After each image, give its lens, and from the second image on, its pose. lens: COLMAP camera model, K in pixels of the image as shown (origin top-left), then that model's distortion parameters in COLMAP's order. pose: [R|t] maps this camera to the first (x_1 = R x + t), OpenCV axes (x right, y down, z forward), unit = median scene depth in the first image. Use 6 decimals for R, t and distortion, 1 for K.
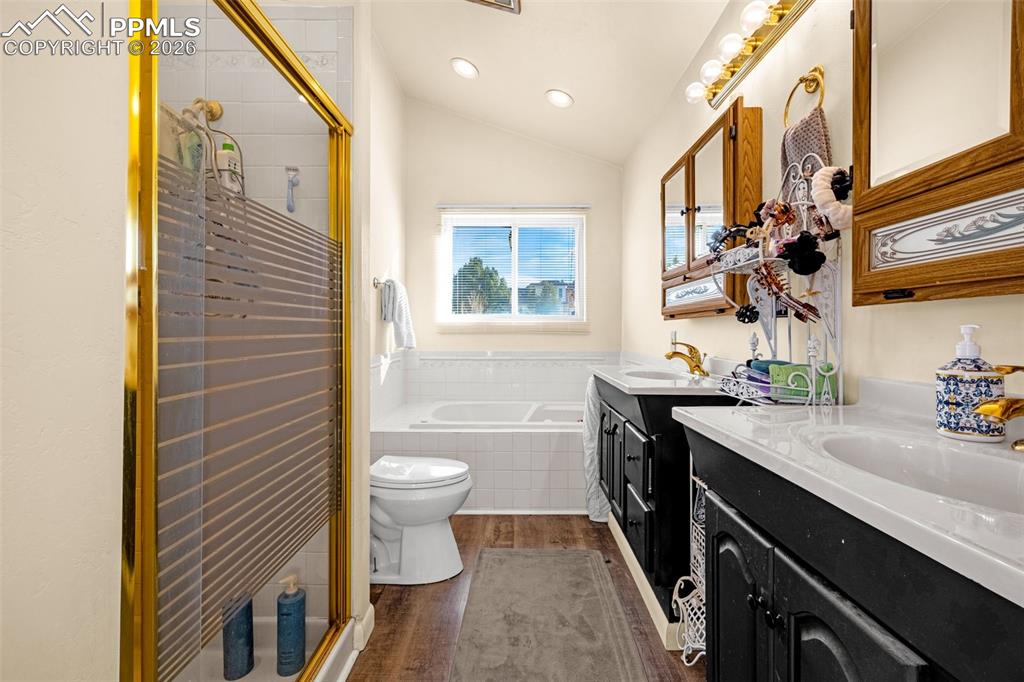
lens RADIAL K [[439.5, 0, 512.8], [0, 439.5, 333.2], [0, 0, 1]] dist [0.004864, 0.000239]
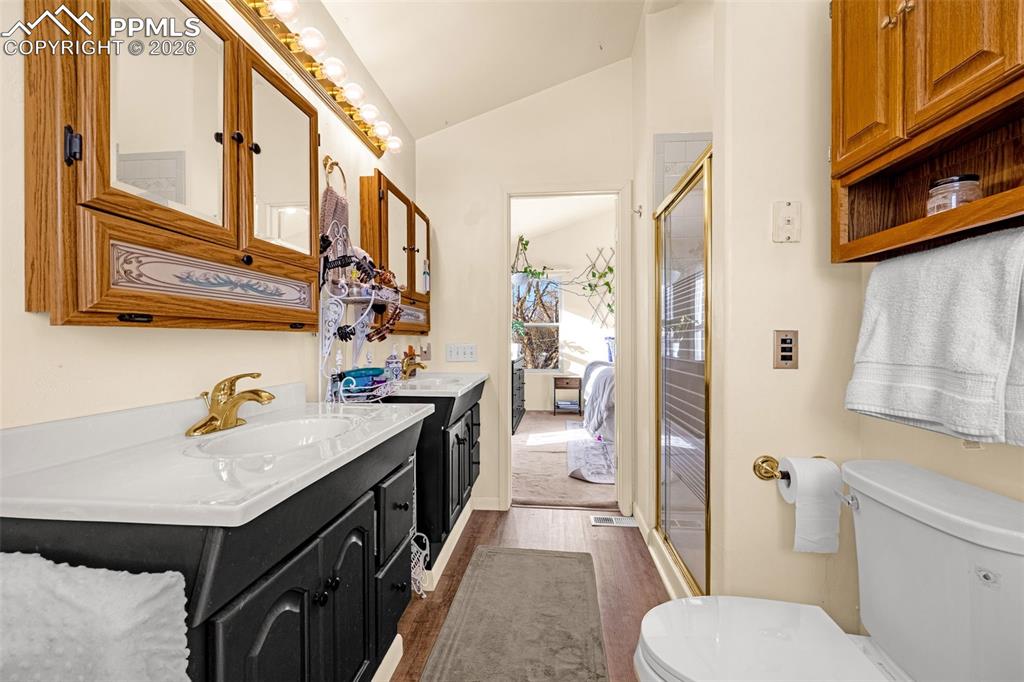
lens RADIAL K [[439.5, 0, 510.4], [0, 439.5, 339.8], [0, 0, 1]] dist [0.004864, 0.000239]
pose [[-0.996296, 0.000090, 0.085994, -0.019190], [0.001219, 0.999914, 0.013074, -0.053440], [-0.085986, 0.013130, -0.996210, 1.900289]]
